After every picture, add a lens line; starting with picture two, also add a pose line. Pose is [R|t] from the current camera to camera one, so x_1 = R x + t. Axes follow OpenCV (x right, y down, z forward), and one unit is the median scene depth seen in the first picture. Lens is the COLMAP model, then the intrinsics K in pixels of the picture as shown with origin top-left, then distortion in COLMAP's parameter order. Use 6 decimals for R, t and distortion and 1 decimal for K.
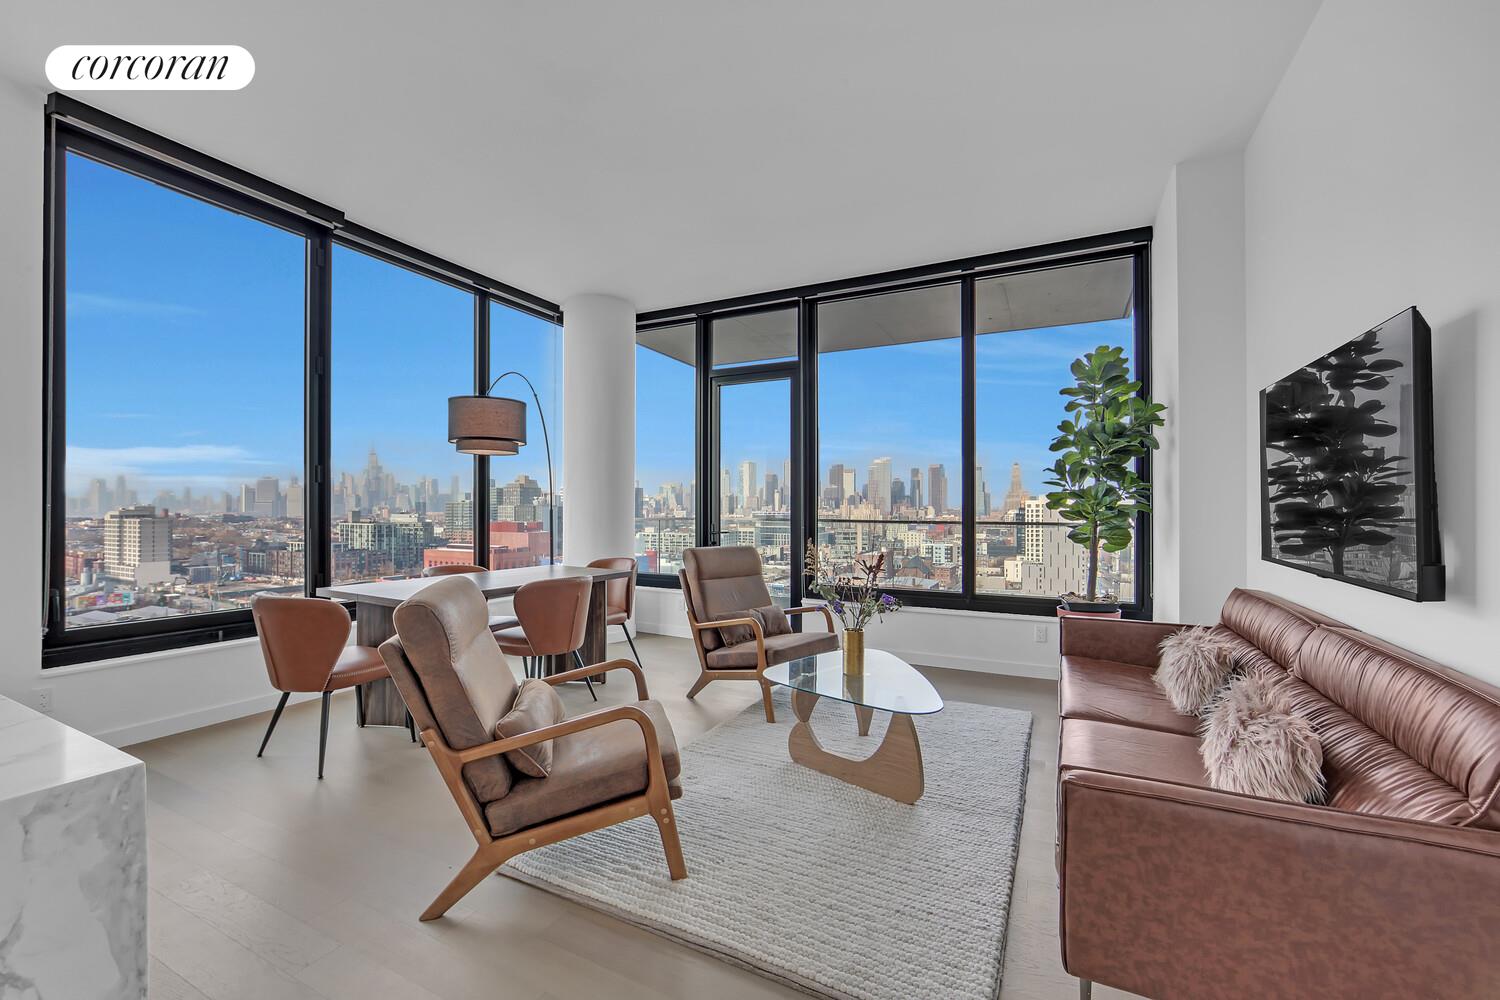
lens RADIAL K [[602.8, 0, 761.4], [0, 602.8, 507.0], [0, 0, 1]] dist [-0.012808, 0.001964]
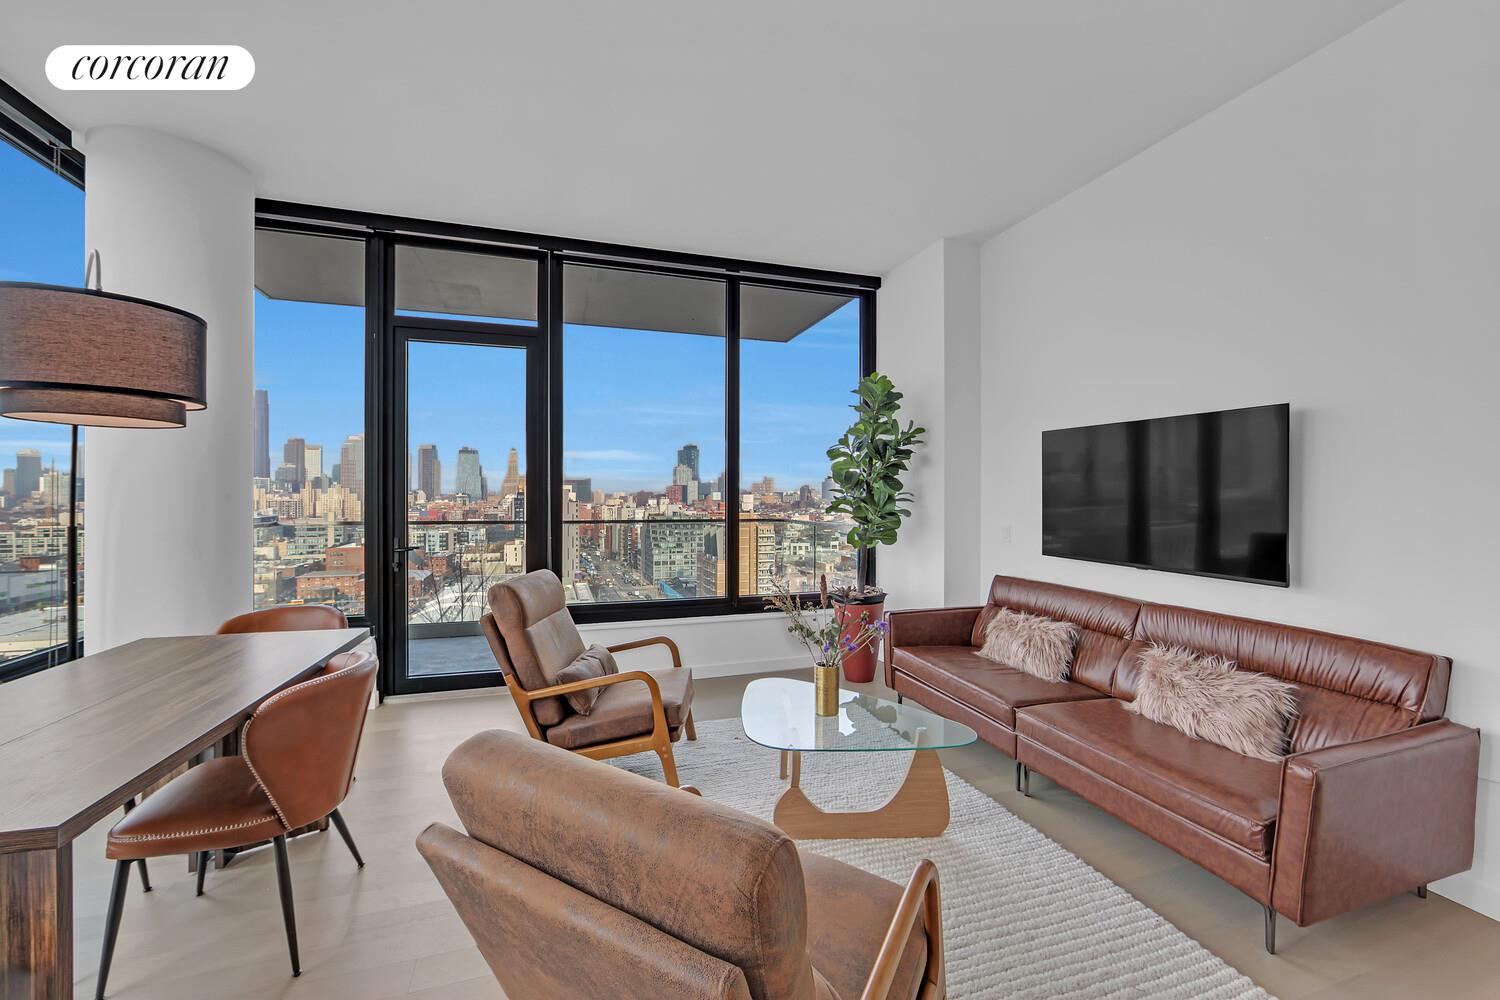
lens RADIAL K [[602.8, 0, 746.7], [0, 602.8, 491.9], [0, 0, 1]] dist [-0.012808, 0.001964]
pose [[0.717953, 0.001561, 0.696090, -0.297828], [-0.002026, 0.999998, -0.000154, -0.026626], [-0.696089, -0.001300, 0.717955, 0.241181]]
